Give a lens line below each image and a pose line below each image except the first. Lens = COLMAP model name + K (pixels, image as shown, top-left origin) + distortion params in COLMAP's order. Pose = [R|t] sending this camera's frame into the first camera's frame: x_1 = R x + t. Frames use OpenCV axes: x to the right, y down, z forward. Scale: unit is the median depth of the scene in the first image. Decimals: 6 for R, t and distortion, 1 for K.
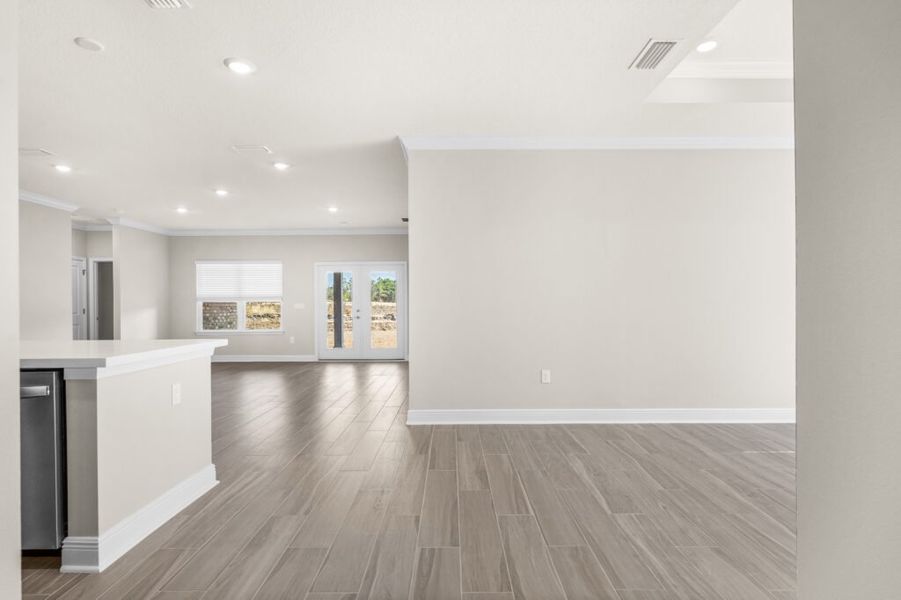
lens RADIAL K [[462.8, 0, 452.1], [0, 462.8, 306.1], [0, 0, 1]] dist [-0.007071, -0.001379]
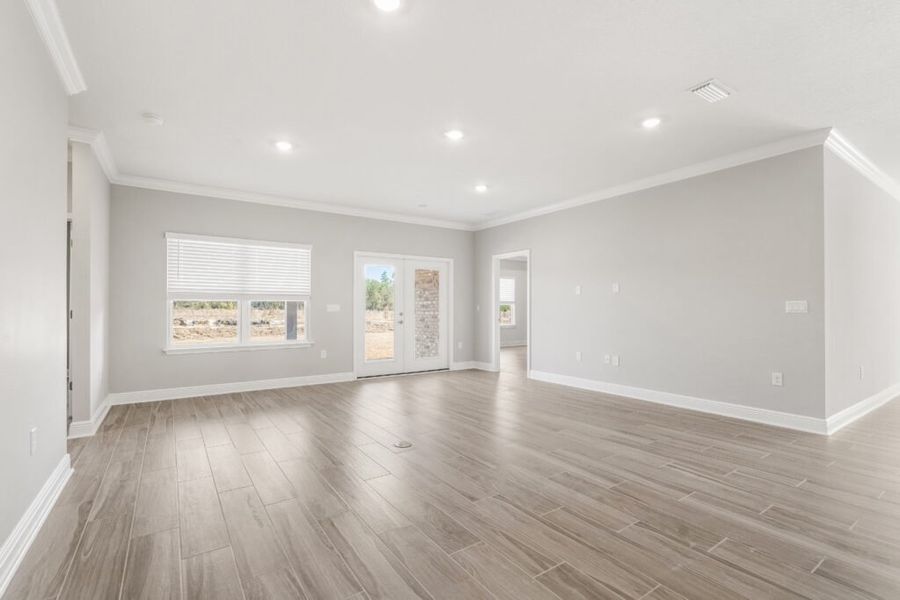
lens RADIAL K [[419.1, 0, 447.6], [0, 419.1, 300.8], [0, 0, 1]] dist [-0.001354, -0.002558]
pose [[0.826781, 0.016340, 0.562287, -0.558022], [-0.003740, 0.999716, -0.023552, 0.003674], [-0.562512, 0.017369, 0.826607, 0.339193]]
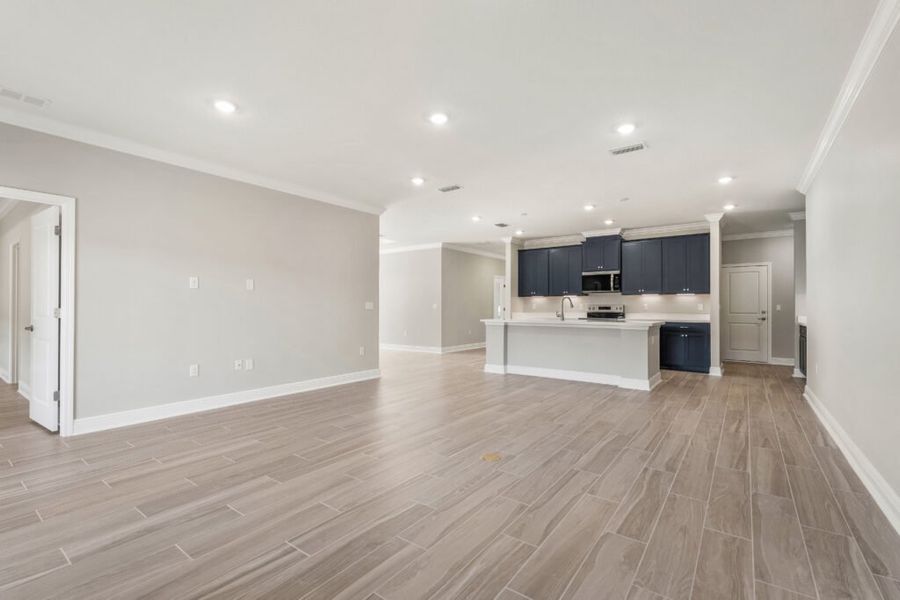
lens RADIAL K [[397.3, 0, 455.6], [0, 397.3, 307.9], [0, 0, 1]] dist [-0.013316, 0.000548]
pose [[-0.812481, 0.004742, 0.582969, -0.542166], [0.006456, 0.999979, 0.000864, 0.002050], [-0.582952, 0.004465, -0.812494, 0.932792]]
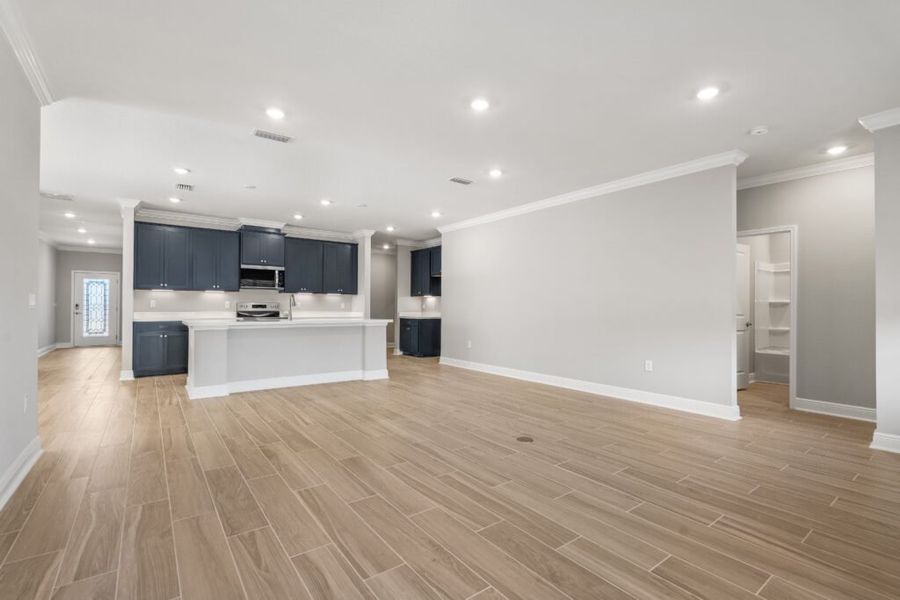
lens RADIAL K [[410.0, 0, 450.0], [0, 410.0, 304.1], [0, 0, 1]] dist [-0.003696, -0.000655]
pose [[-0.800886, -0.003384, -0.598807, -0.111413], [-0.003506, 0.999993, -0.000962, 0.000598], [0.598807, 0.001328, -0.800892, 0.914131]]
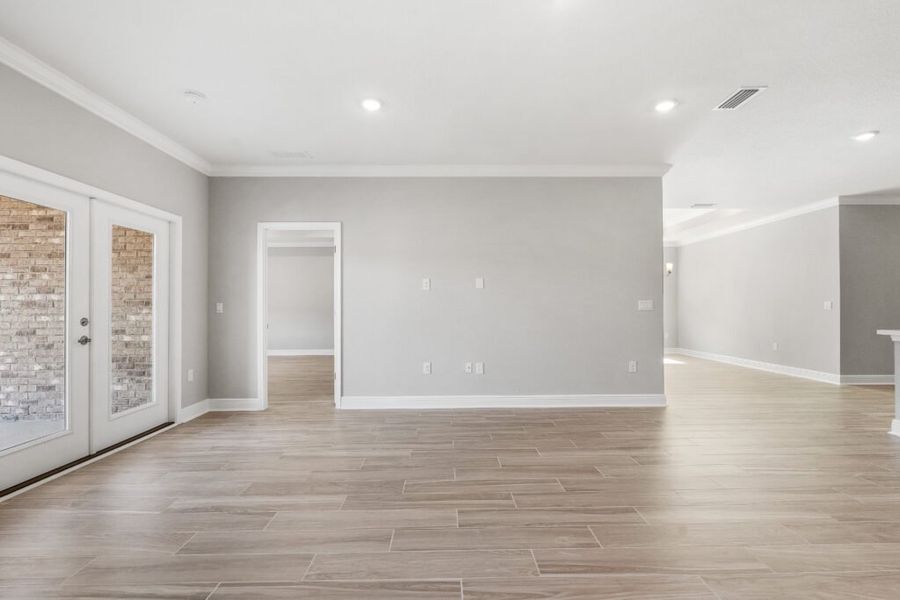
lens RADIAL K [[419.1, 0, 453.0], [0, 419.1, 306.1], [0, 0, 1]] dist [-0.001354, -0.002558]
pose [[-0.021566, 0.011158, 0.999705, -0.538870], [0.006967, 0.999915, -0.011010, 0.003429], [-0.999743, 0.006728, -0.021642, 0.724139]]
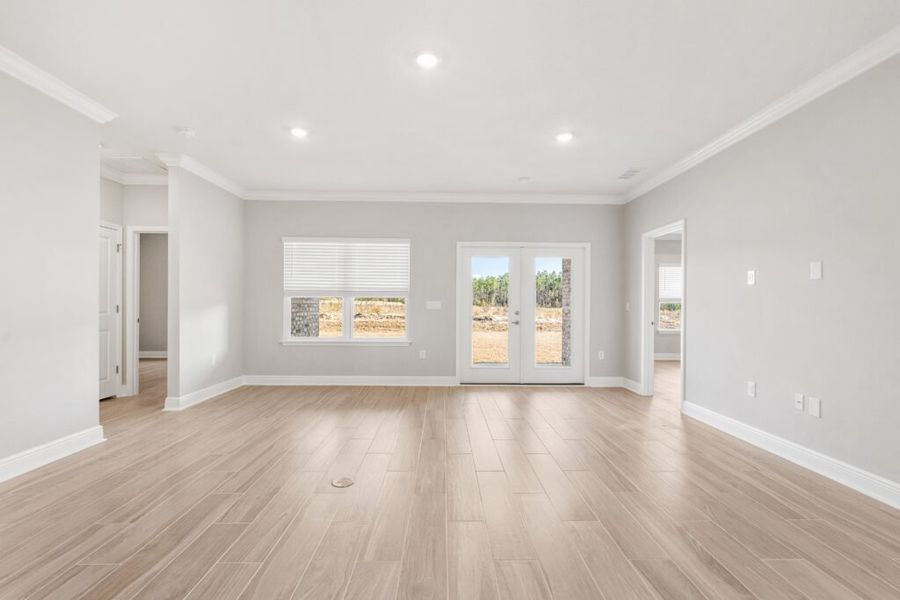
lens RADIAL K [[410.0, 0, 446.7], [0, 410.0, 304.7], [0, 0, 1]] dist [-0.003696, -0.000655]
pose [[0.999820, 0.013838, 0.012970, -0.319154], [-0.013777, 0.999894, -0.004800, 0.001905], [-0.013035, 0.004620, 0.999904, 0.388623]]
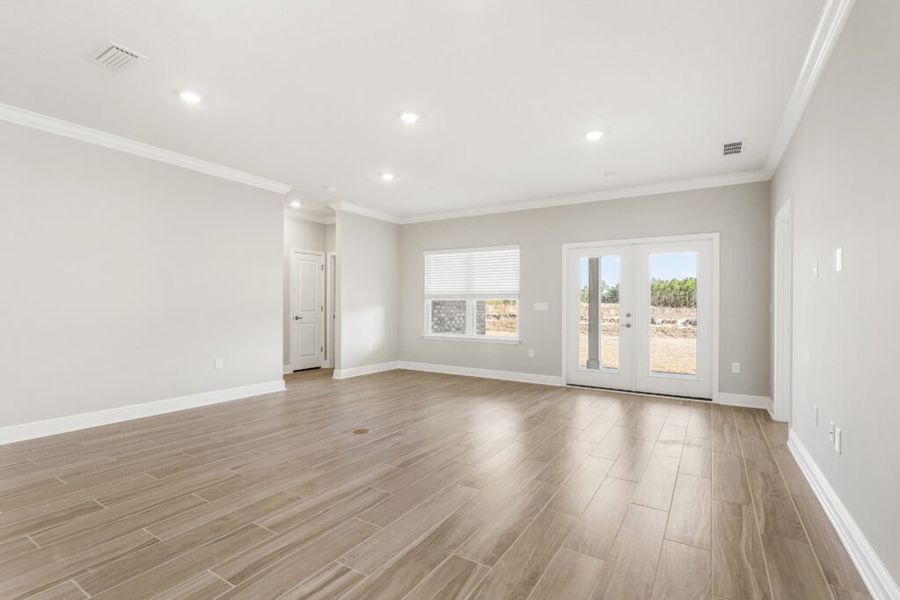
lens RADIAL K [[419.1, 0, 448.7], [0, 419.1, 305.3], [0, 0, 1]] dist [-0.001354, -0.002558]
pose [[0.845395, 0.013629, -0.533967, -0.104032], [-0.015788, 0.999875, 0.000524, -0.000132], [0.533908, 0.007987, 0.845505, 0.372338]]
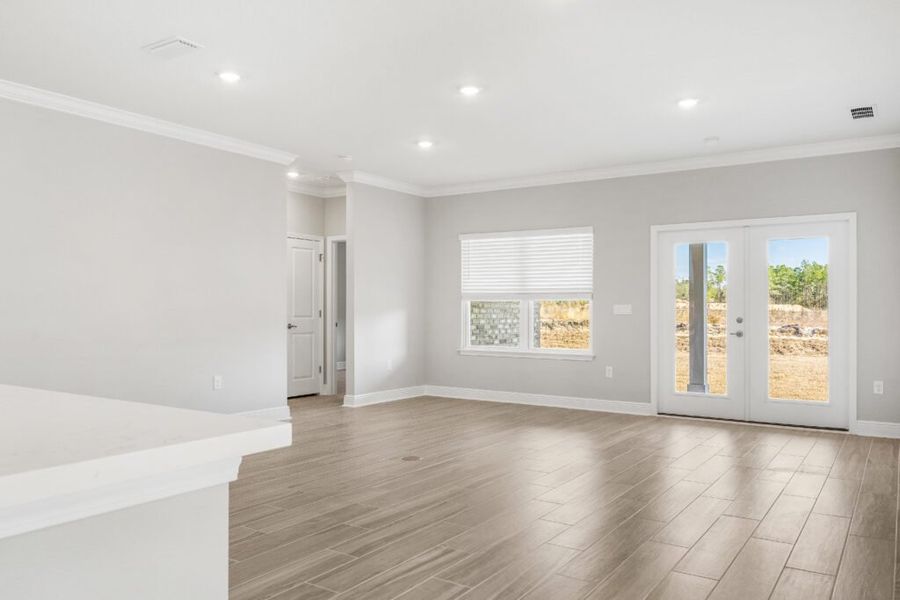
lens RADIAL K [[684.6, 0, 445.6], [0, 684.6, 308.3], [0, 0, 1]] dist [0.008153, -0.003418]
pose [[0.829134, 0.010304, -0.558955, -0.056019], [-0.011247, 0.999935, 0.001751, -0.000528], [0.558936, 0.004834, 0.829196, 0.224968]]
